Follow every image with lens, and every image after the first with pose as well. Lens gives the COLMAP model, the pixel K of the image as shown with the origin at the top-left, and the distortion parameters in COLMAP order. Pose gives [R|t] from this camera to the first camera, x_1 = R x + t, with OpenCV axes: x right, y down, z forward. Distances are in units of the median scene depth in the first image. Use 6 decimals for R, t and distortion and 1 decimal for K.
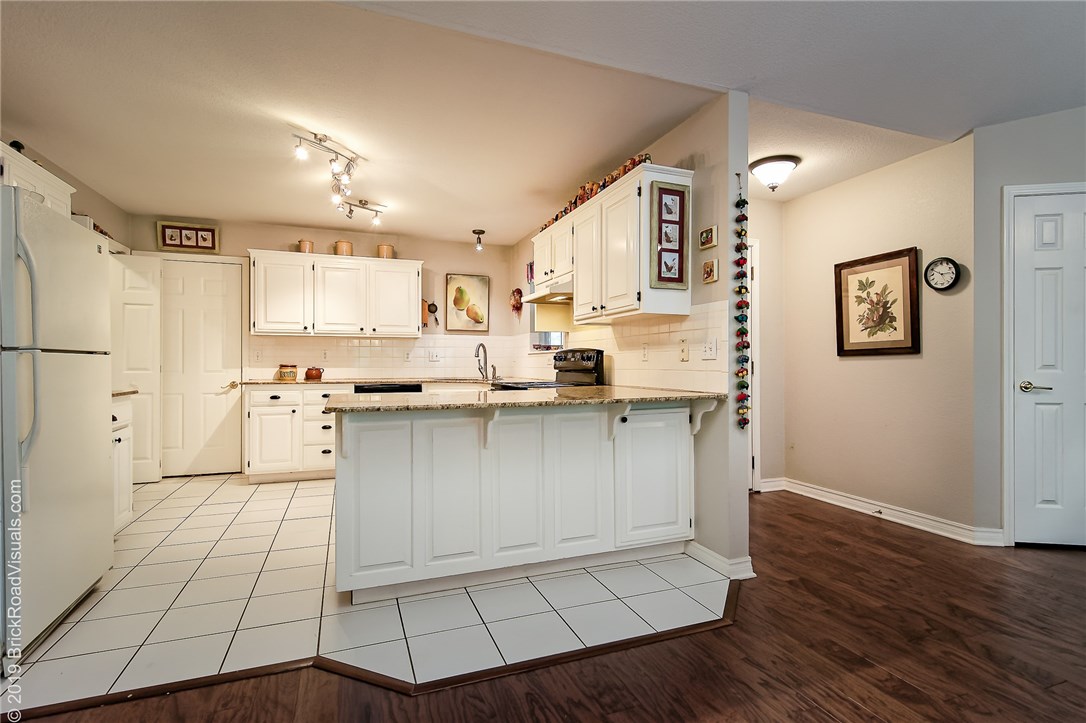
lens RADIAL K [[524.1, 0, 543.0], [0, 524.1, 361.5], [0, 0, 1]] dist [-0.000435, -0.000193]
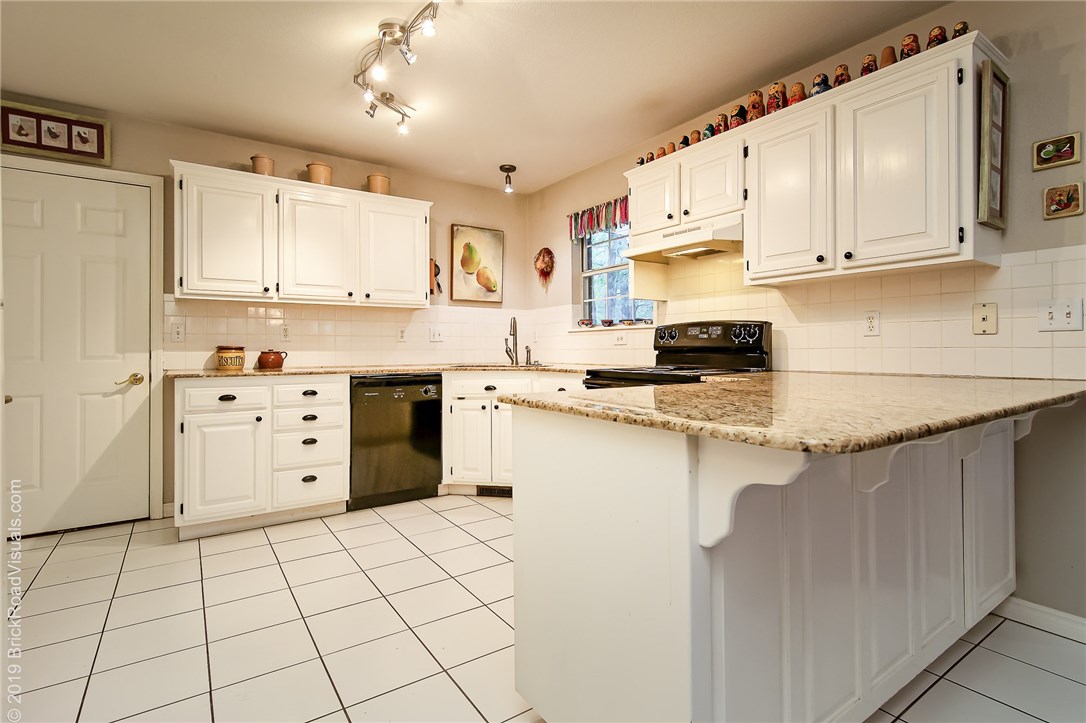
lens RADIAL K [[528.9, 0, 542.0], [0, 528.9, 345.0], [0, 0, 1]] dist [0.000430, -0.000592]
pose [[0.969944, -0.002410, 0.243317, -0.274446], [0.003472, 0.999986, -0.003935, 0.008416], [-0.243304, 0.004661, 0.969939, 0.271345]]
